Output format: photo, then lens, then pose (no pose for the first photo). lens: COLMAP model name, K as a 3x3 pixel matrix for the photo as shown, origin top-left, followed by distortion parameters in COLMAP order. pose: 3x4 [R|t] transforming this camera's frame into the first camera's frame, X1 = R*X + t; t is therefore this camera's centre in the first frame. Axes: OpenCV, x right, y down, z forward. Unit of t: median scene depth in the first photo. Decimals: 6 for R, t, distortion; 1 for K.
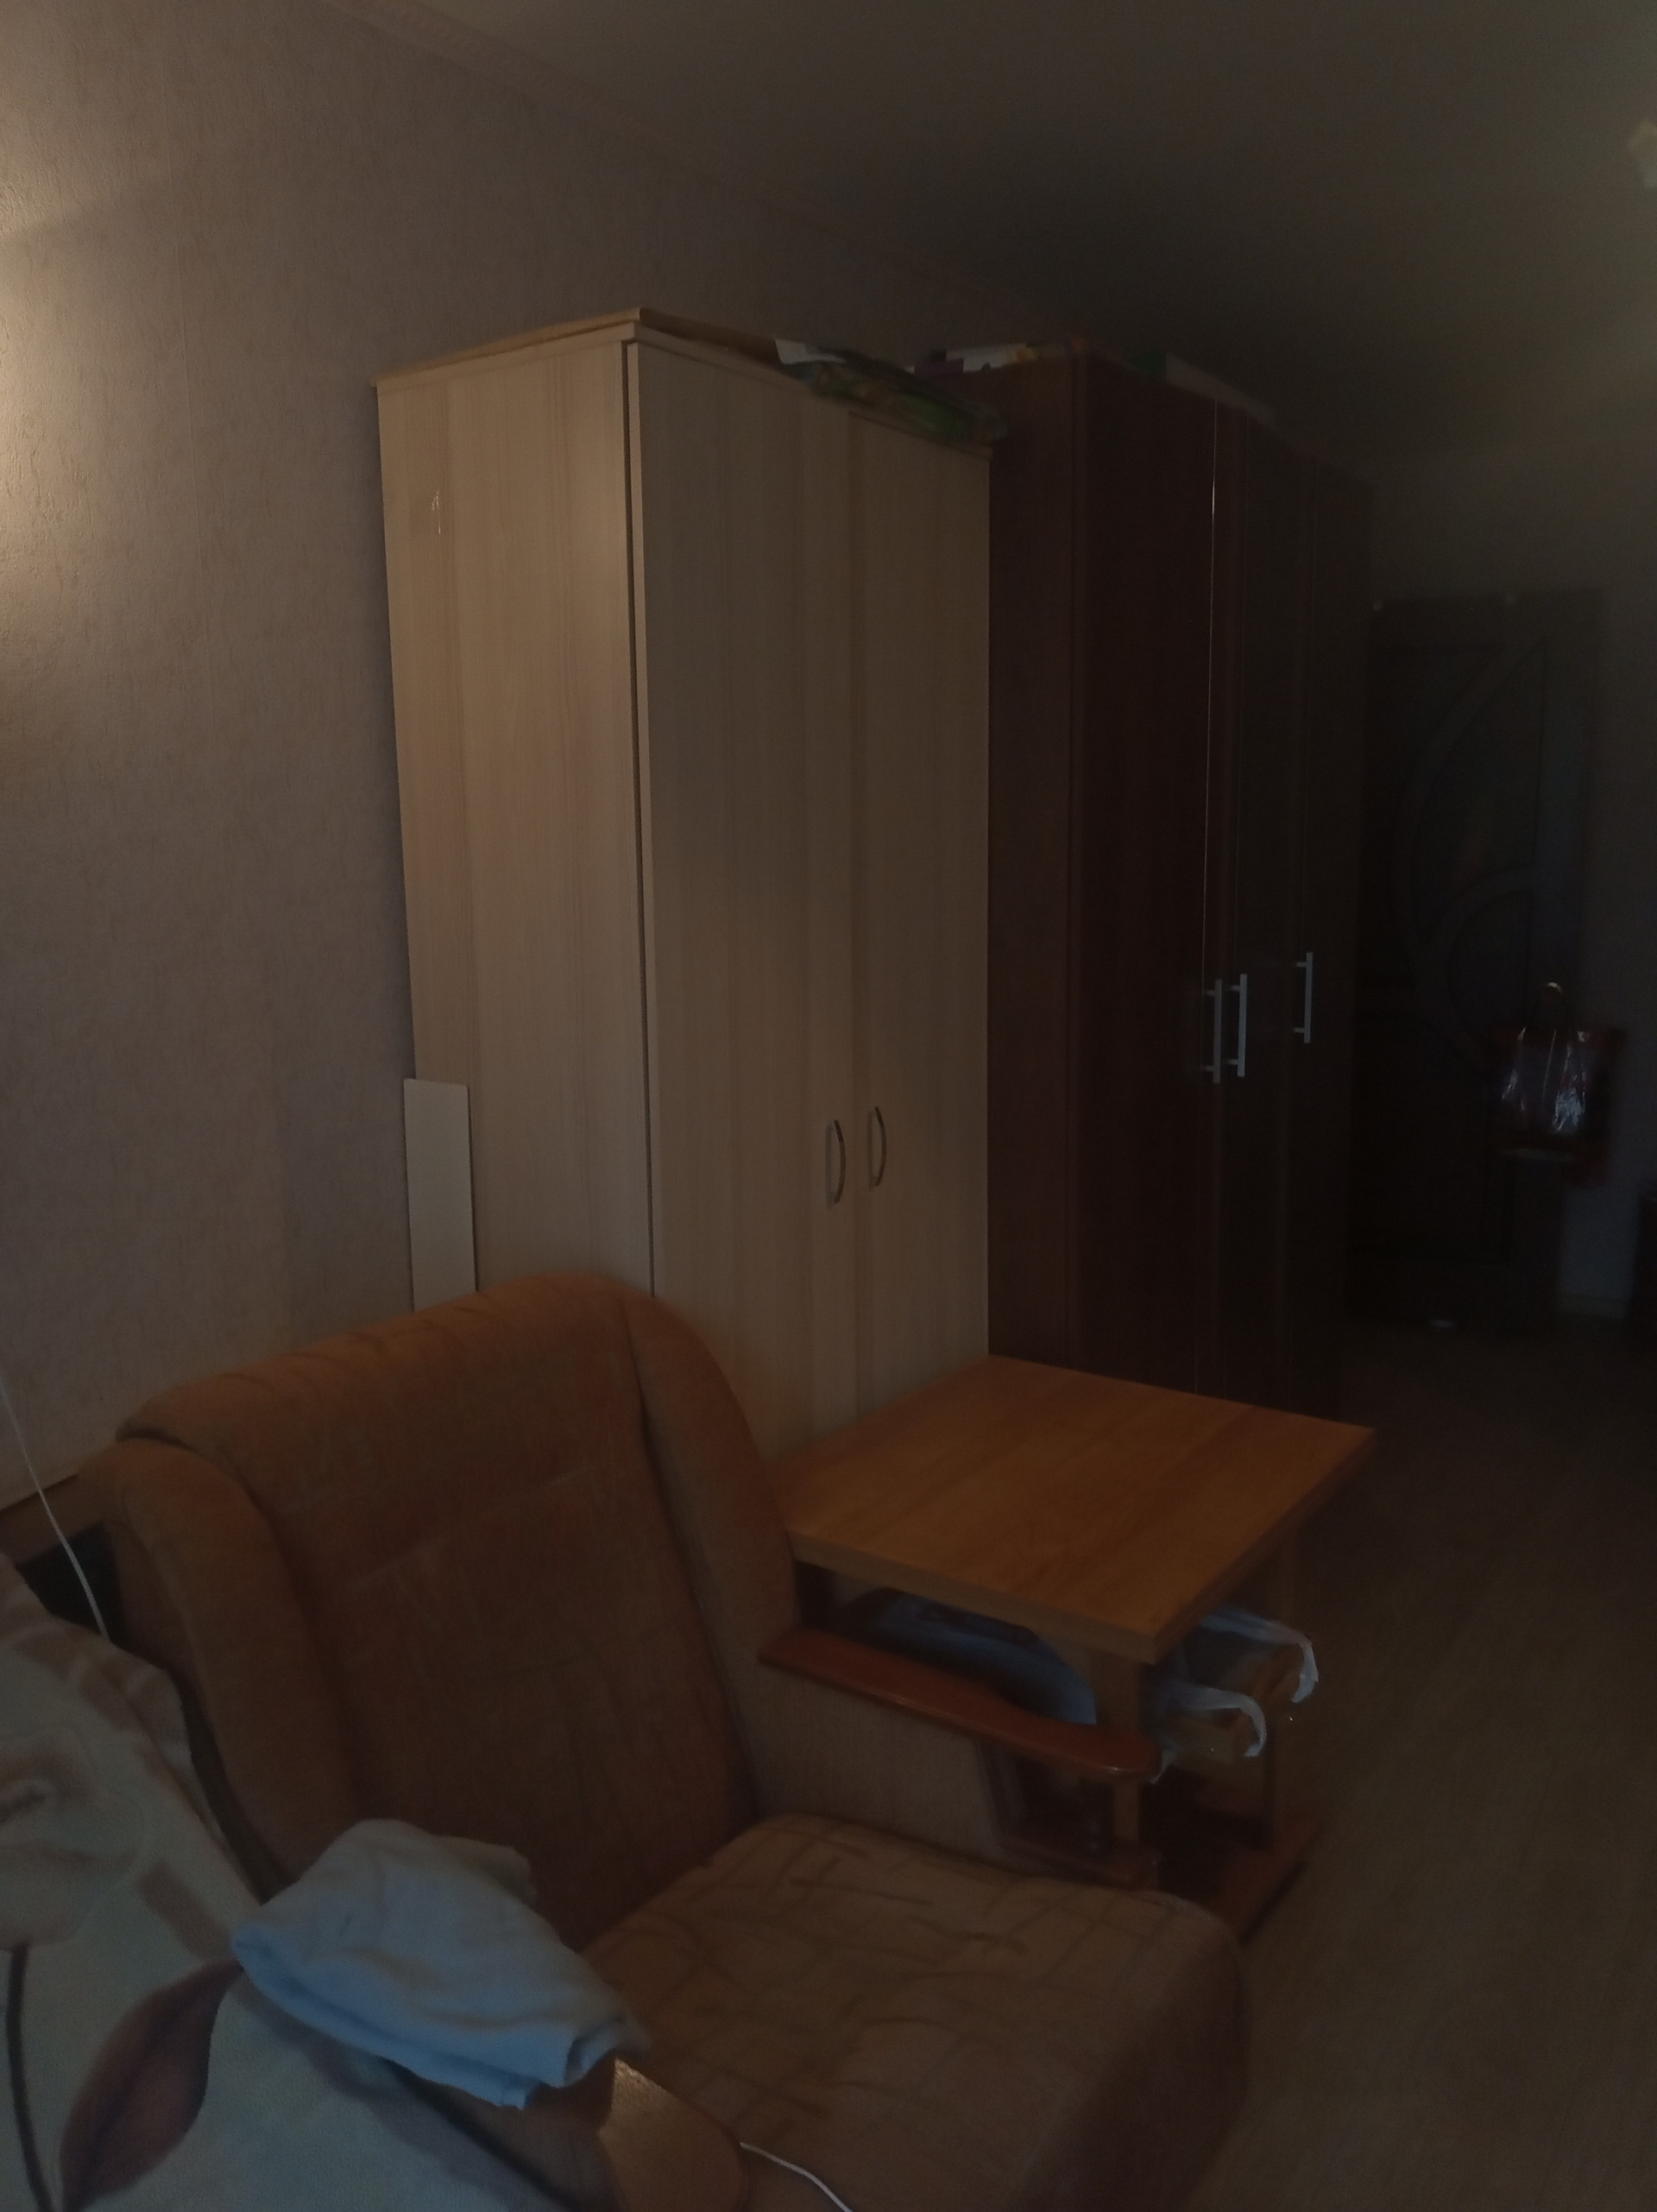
lens RADIAL K [[1690.8, 0, 829.7], [0, 1690.8, 1068.2], [0, 0, 1]] dist [0.021719, -0.034675]
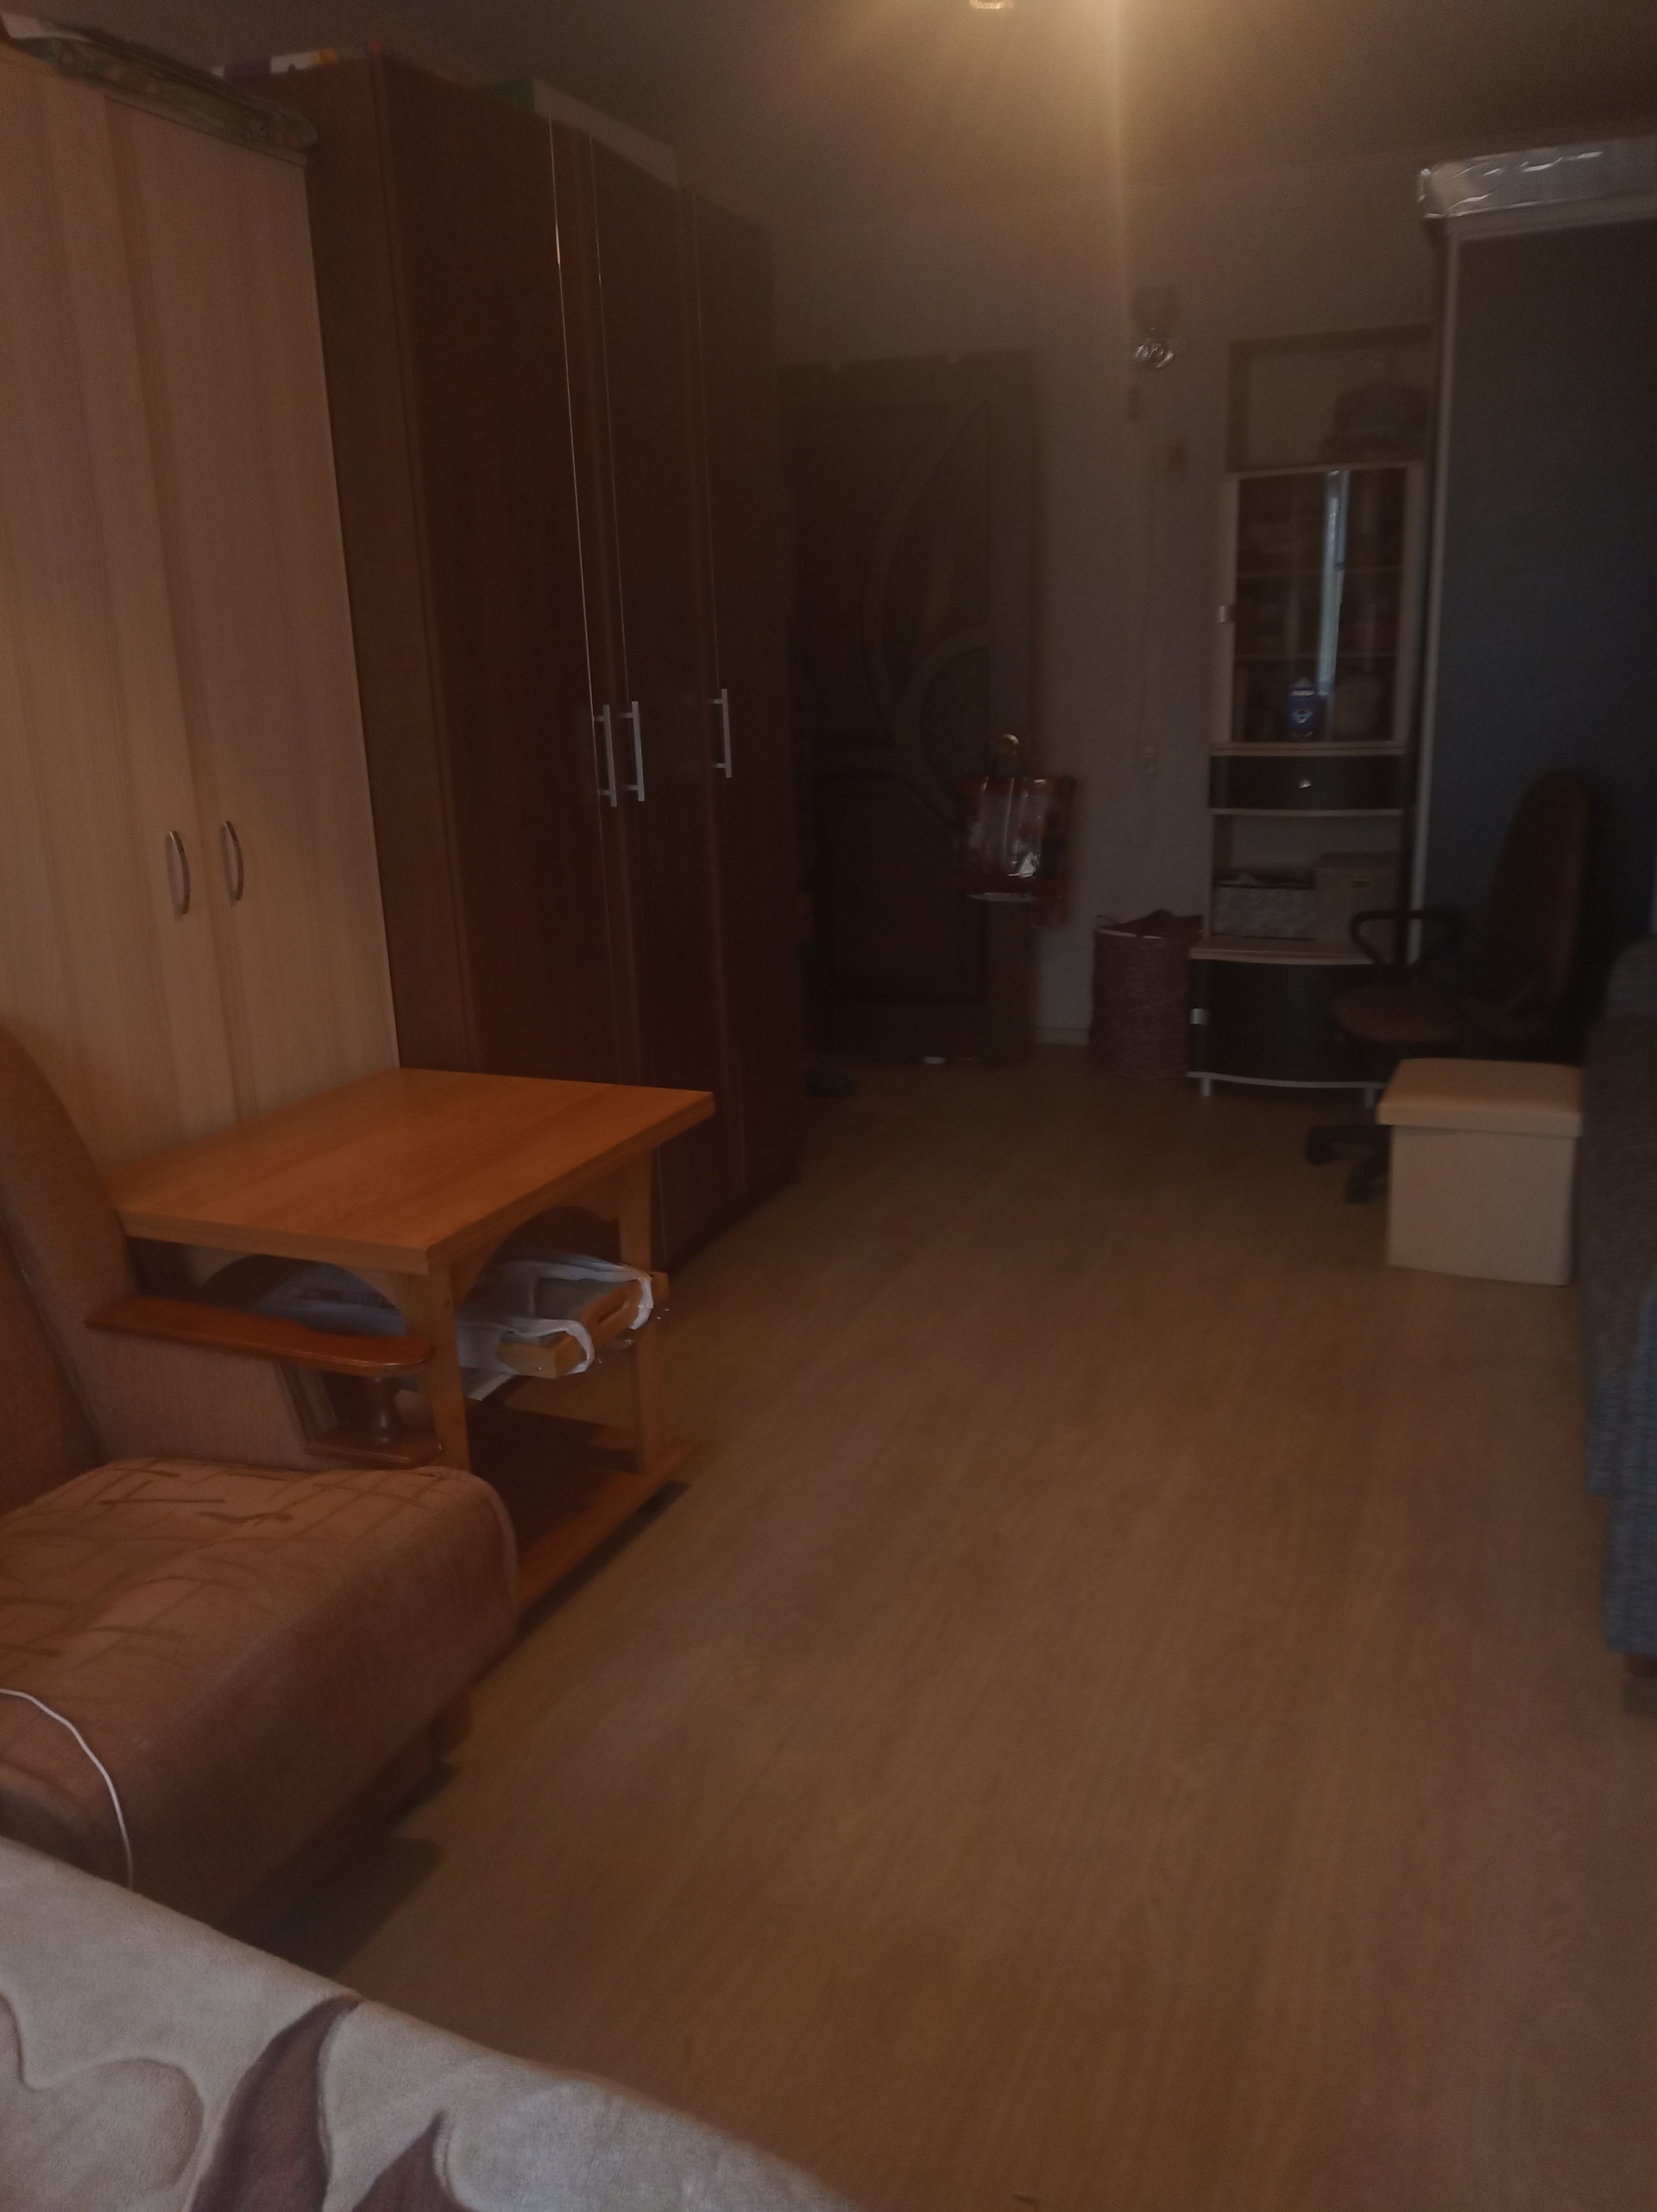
lens RADIAL K [[1677.1, 0, 822.9], [0, 1677.1, 1102.8], [0, 0, 1]] dist [0.021381, -0.034471]
pose [[0.983219, -0.076096, 0.165802, 0.216332], [0.058882, 0.992581, 0.106379, 0.112686], [-0.172667, -0.094832, 0.980405, -0.080591]]
